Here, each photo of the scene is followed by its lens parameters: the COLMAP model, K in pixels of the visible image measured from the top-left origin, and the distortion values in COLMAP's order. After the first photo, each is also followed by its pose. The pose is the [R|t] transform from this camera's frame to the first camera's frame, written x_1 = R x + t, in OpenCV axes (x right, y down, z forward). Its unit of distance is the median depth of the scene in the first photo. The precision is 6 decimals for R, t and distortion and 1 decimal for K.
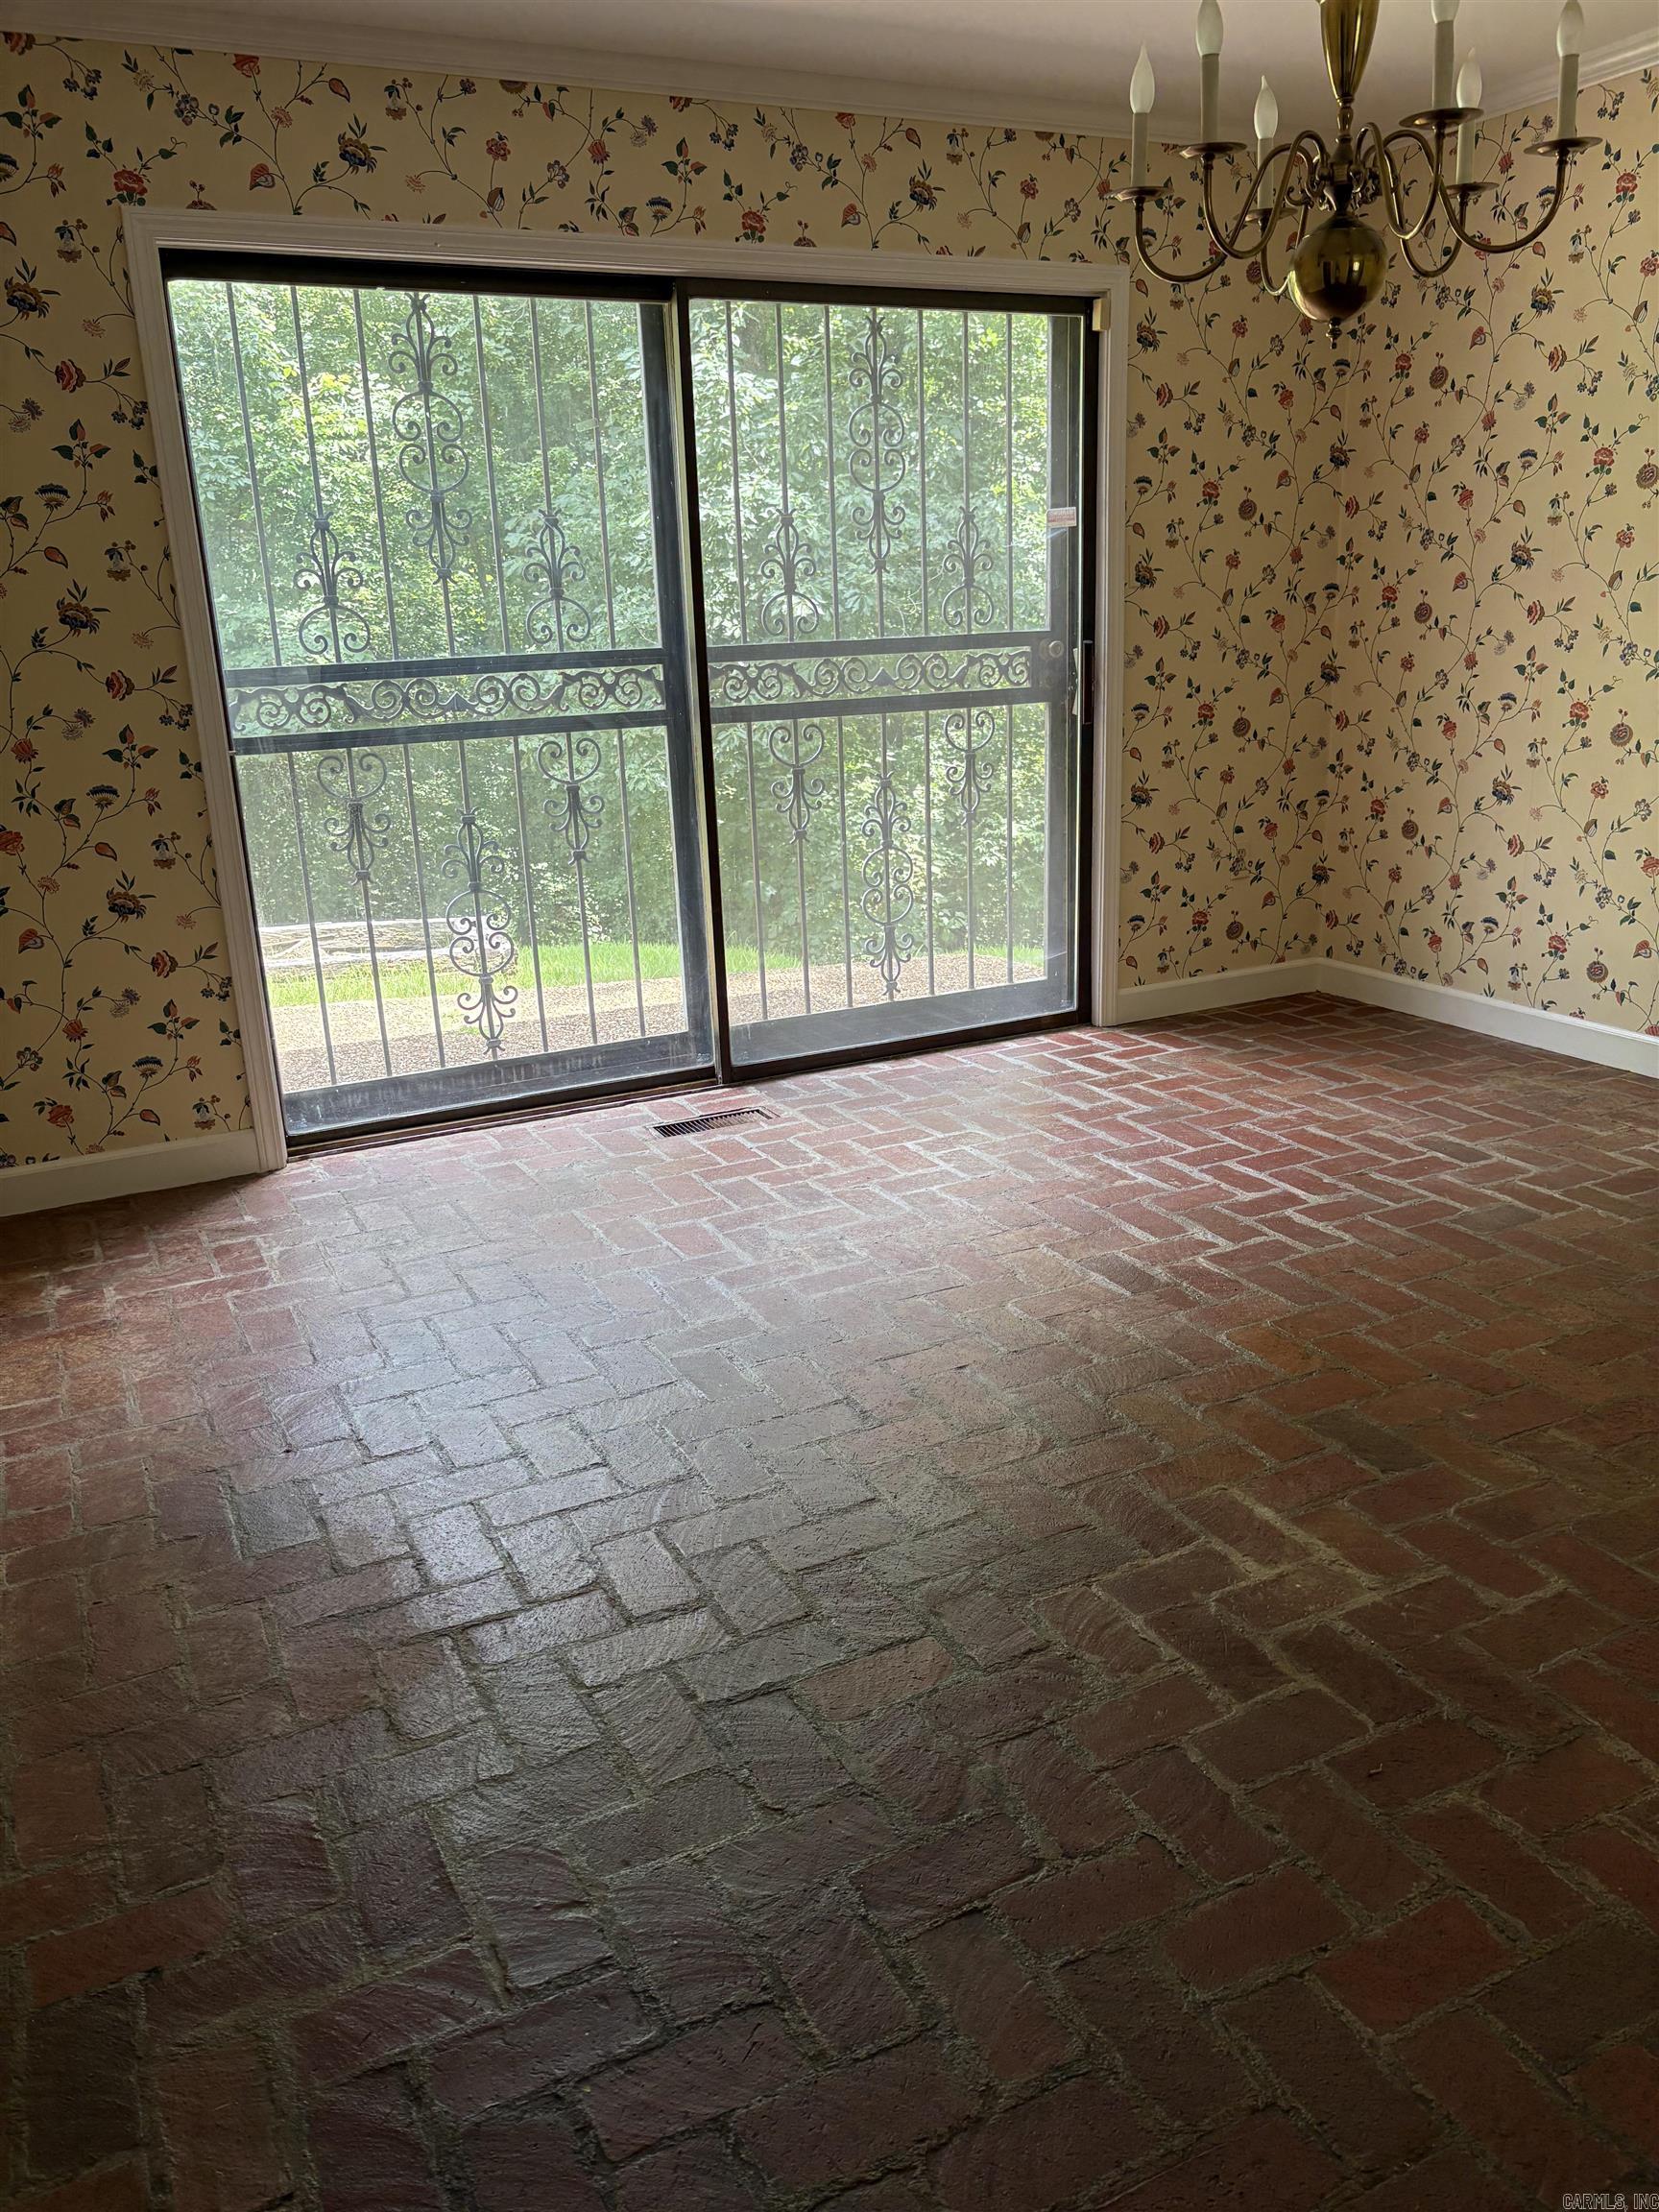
lens RADIAL K [[1682.1, 0, 836.7], [0, 1682.1, 1125.5], [0, 0, 1]] dist [0.032138, -0.050941]
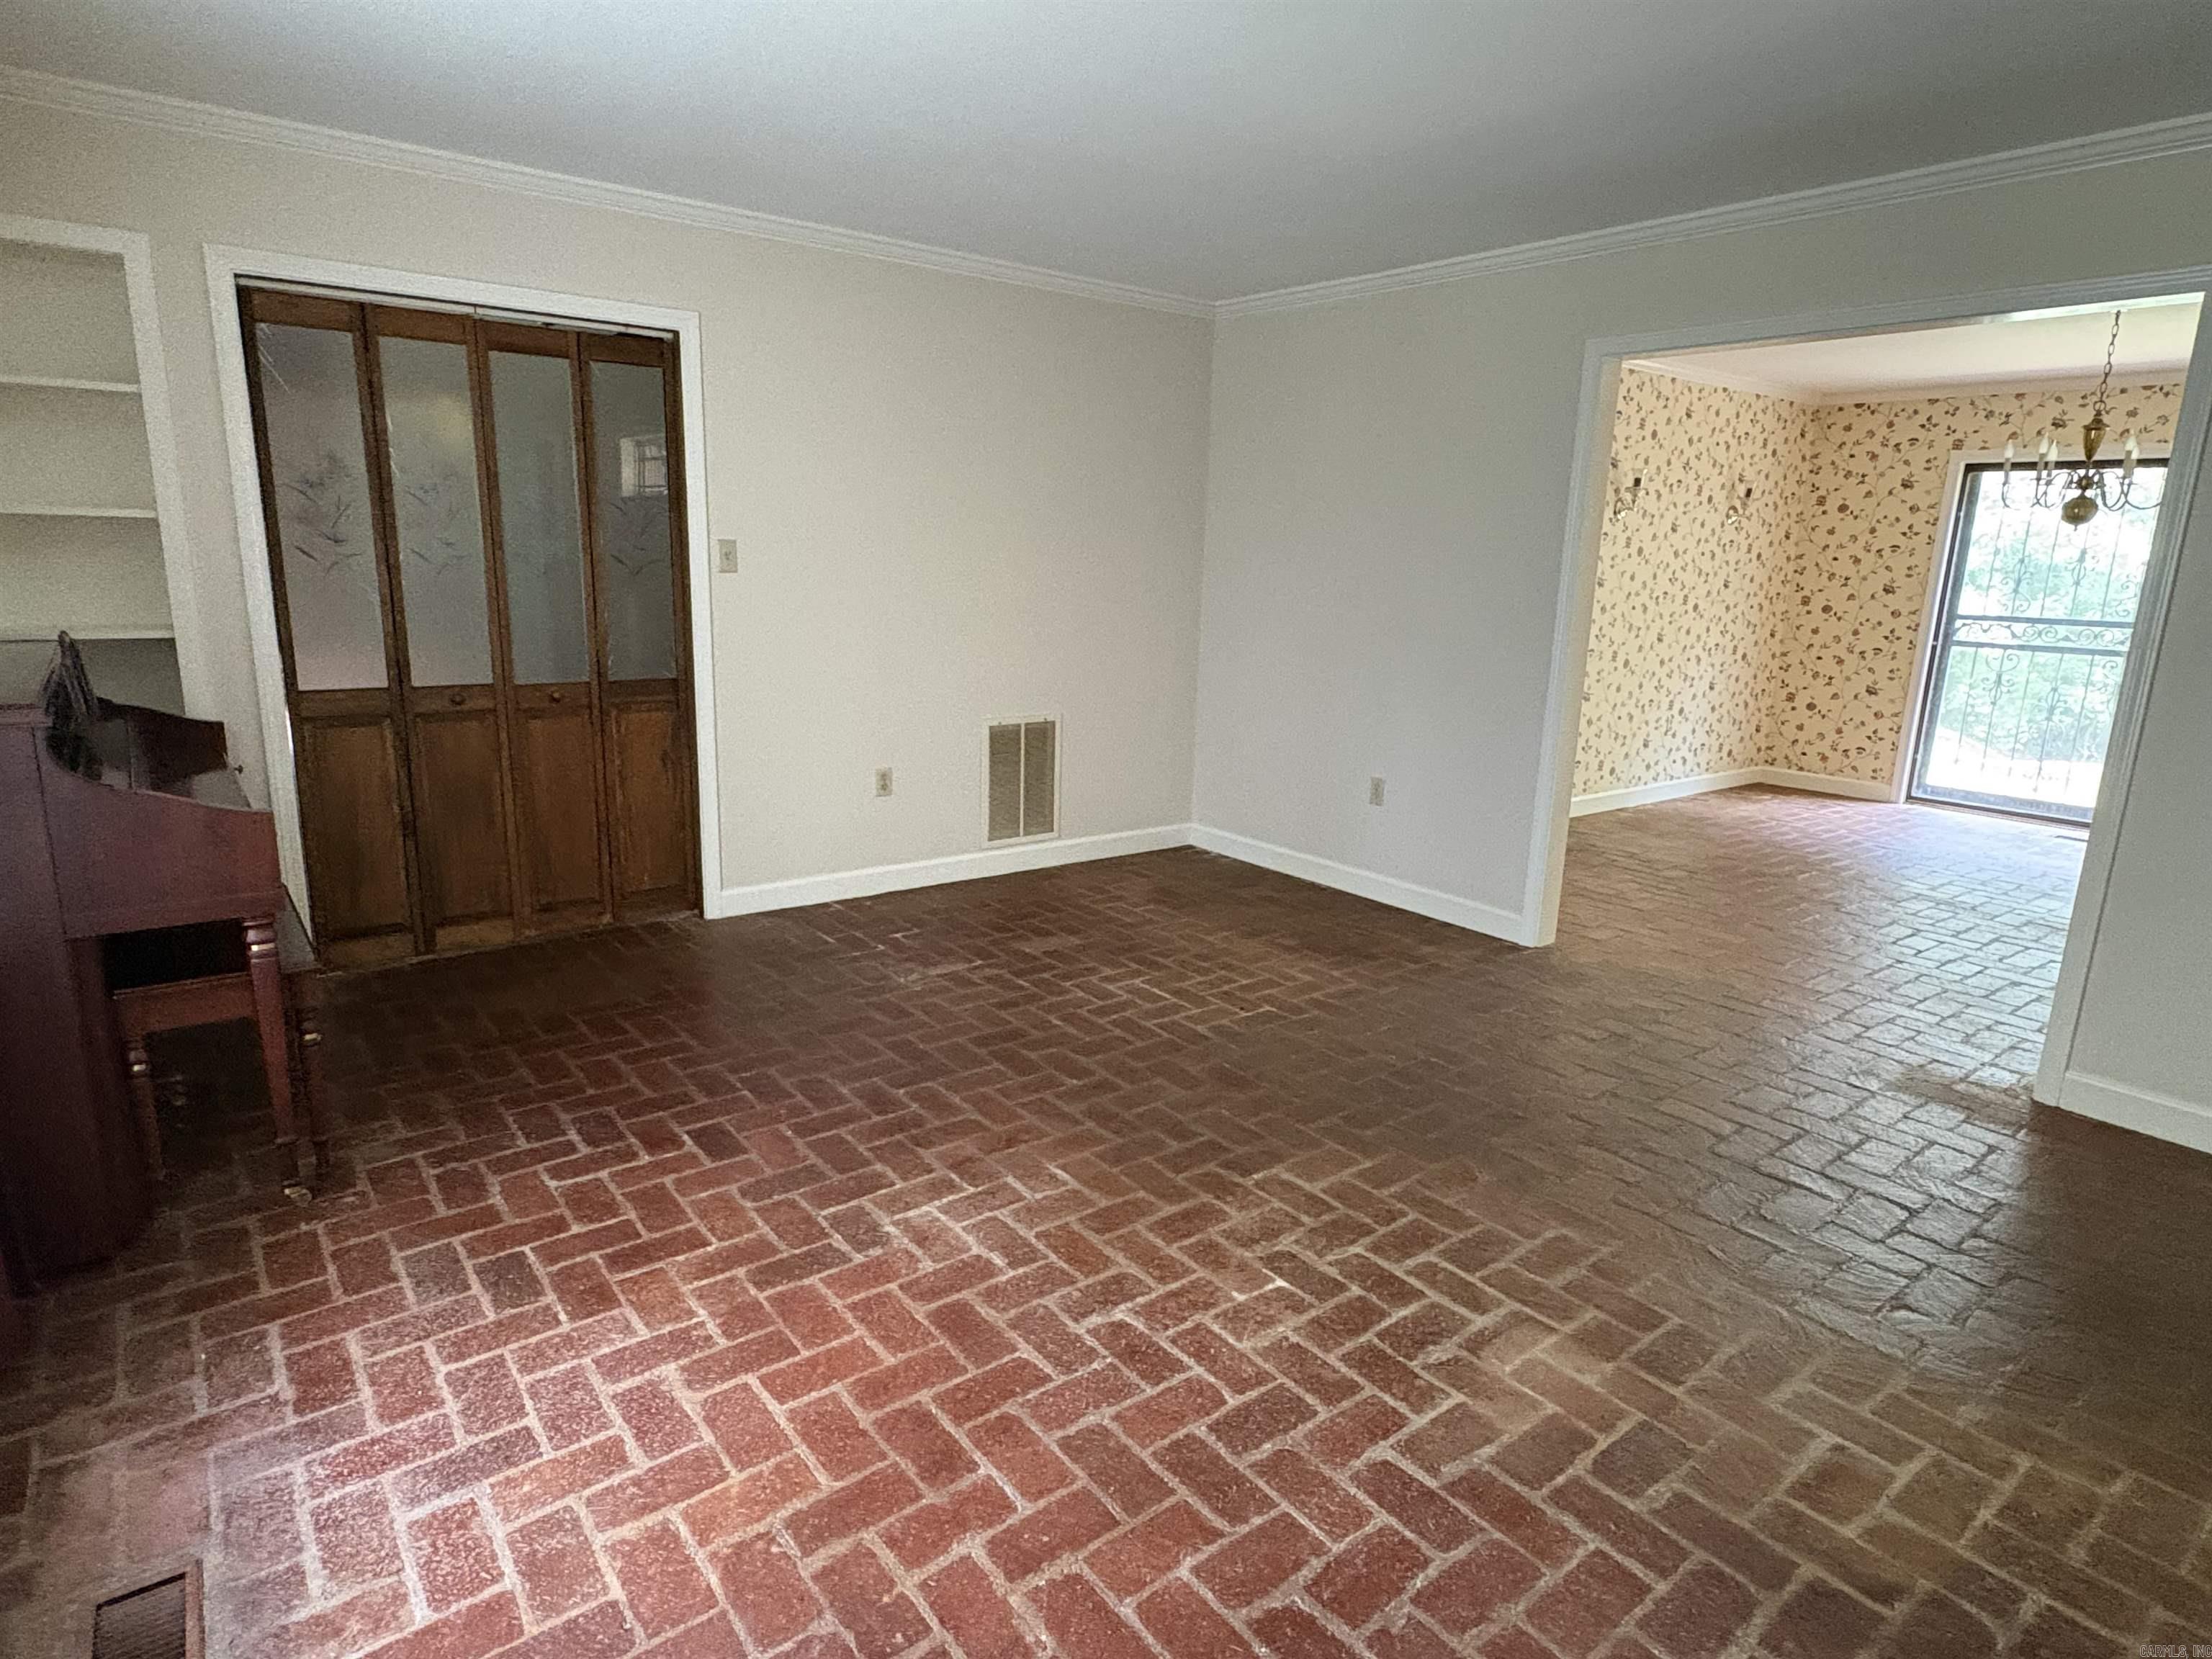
lens RADIAL K [[1241.1, 0, 1099.0], [0, 1241.1, 828.6], [0, 0, 1]] dist [0.008990, -0.003020]
pose [[0.185127, 0.259294, -0.947890, 1.189548], [-0.326115, 0.926112, 0.189645, 0.093209], [0.927026, 0.274012, 0.256007, -0.564549]]
